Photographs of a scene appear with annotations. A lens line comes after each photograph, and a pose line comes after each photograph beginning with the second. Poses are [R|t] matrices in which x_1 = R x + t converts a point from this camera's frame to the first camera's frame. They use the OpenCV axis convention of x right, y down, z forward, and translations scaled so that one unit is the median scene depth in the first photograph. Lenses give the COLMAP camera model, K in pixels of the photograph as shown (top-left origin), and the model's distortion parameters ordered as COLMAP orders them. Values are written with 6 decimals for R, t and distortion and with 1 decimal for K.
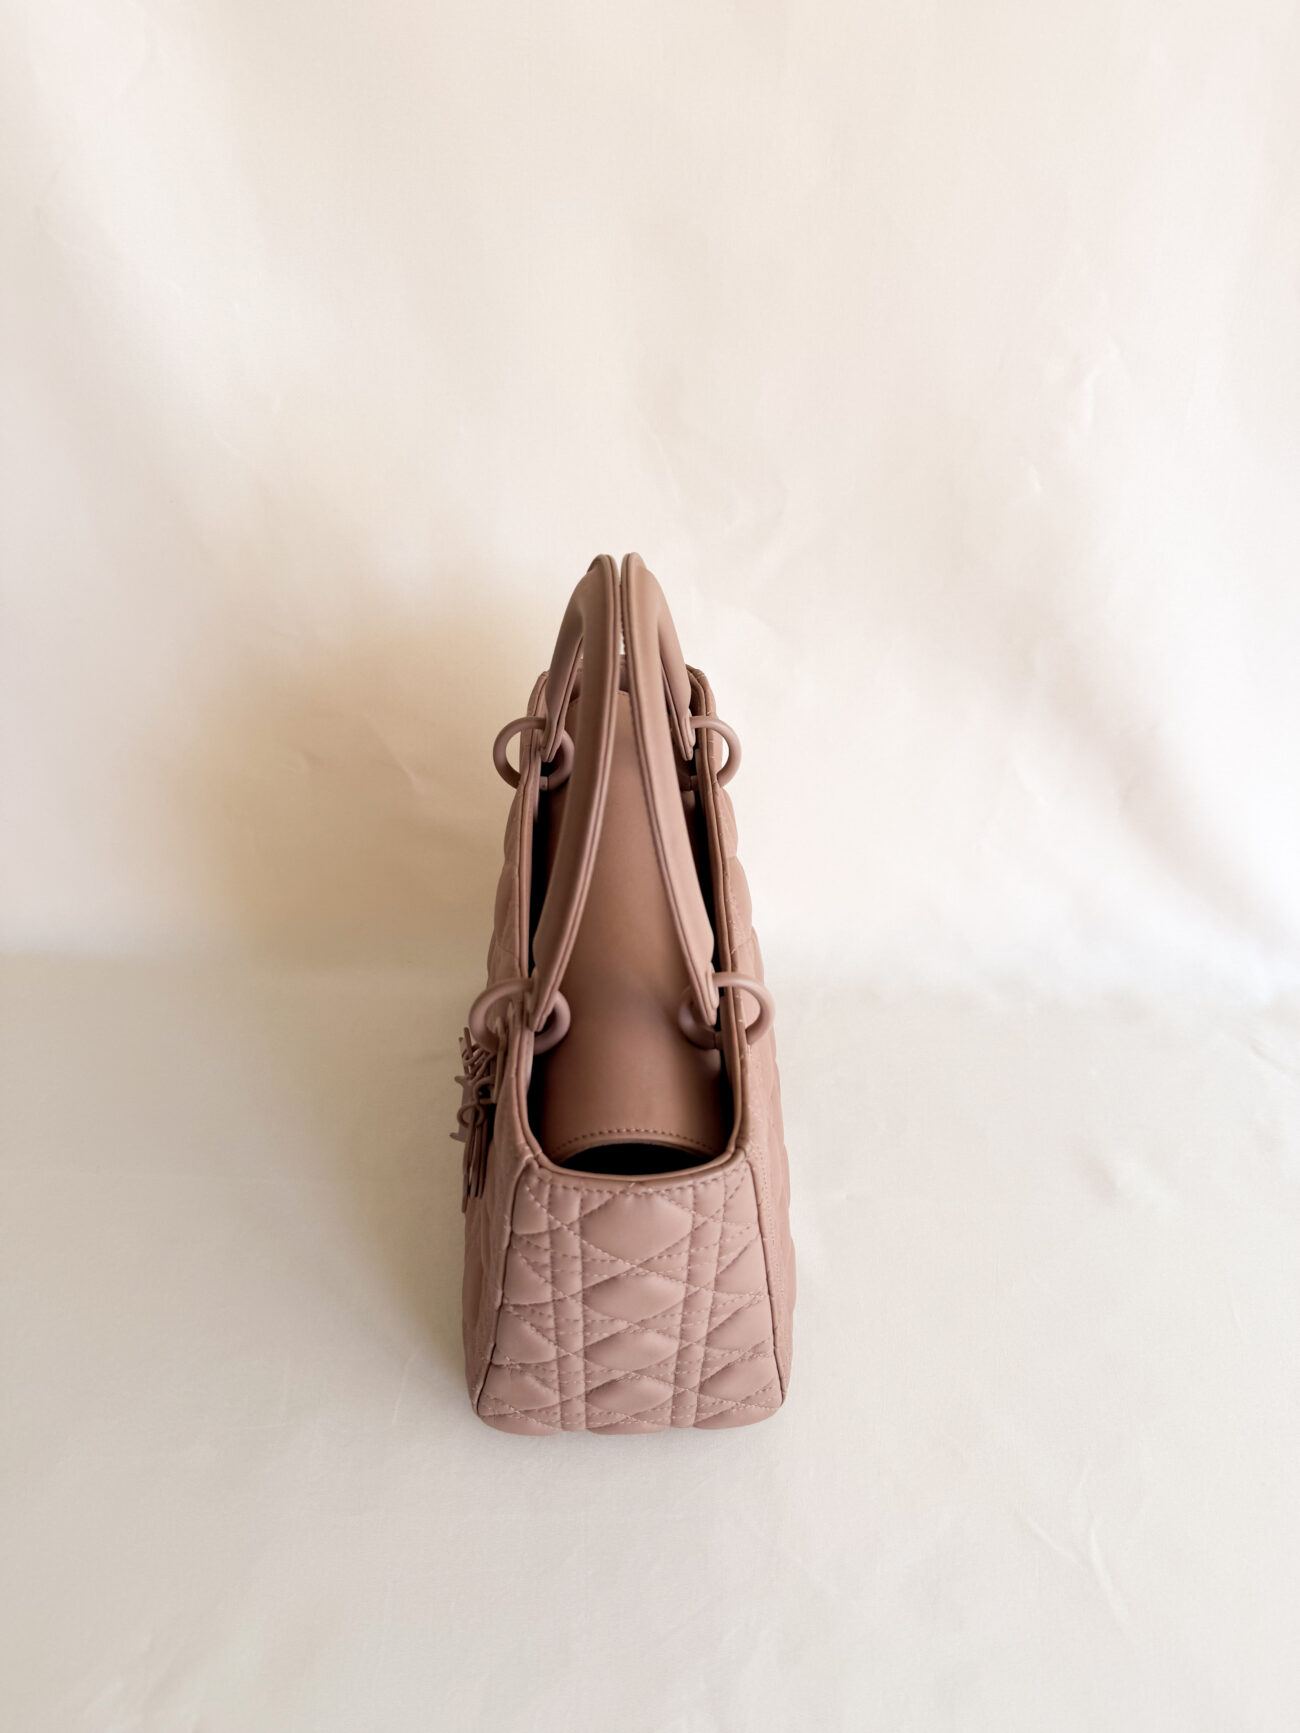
lens RADIAL K [[1200.1, 0, 653.1], [0, 1200.1, 867.2], [0, 0, 1]] dist [0.011348, 0.000604]
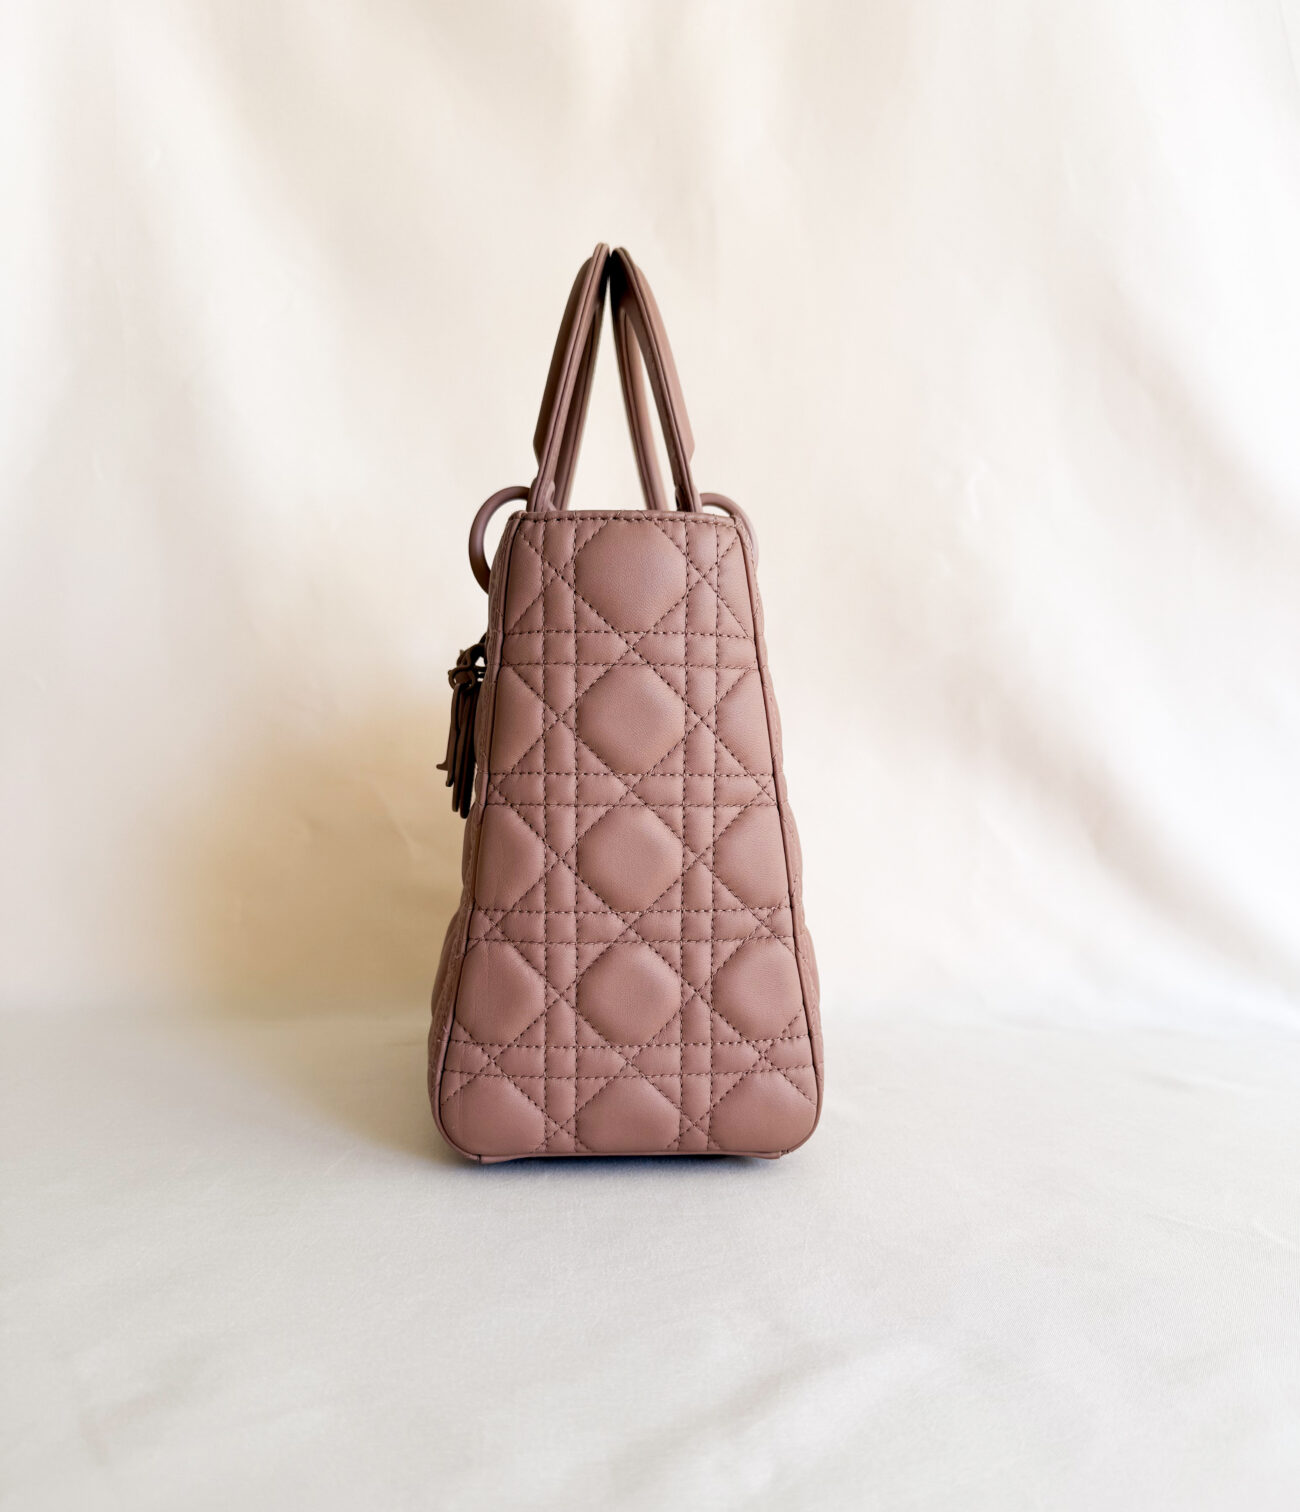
lens RADIAL K [[1165.4, 0, 650.9], [0, 1165.4, 758.3], [0, 0, 1]] dist [0.053576, 0.001667]
pose [[0.999440, -0.026839, 0.020002, -0.018182], [0.033468, 0.791658, -0.610048, 0.917177], [0.000538, 0.610375, 0.792112, 0.291080]]
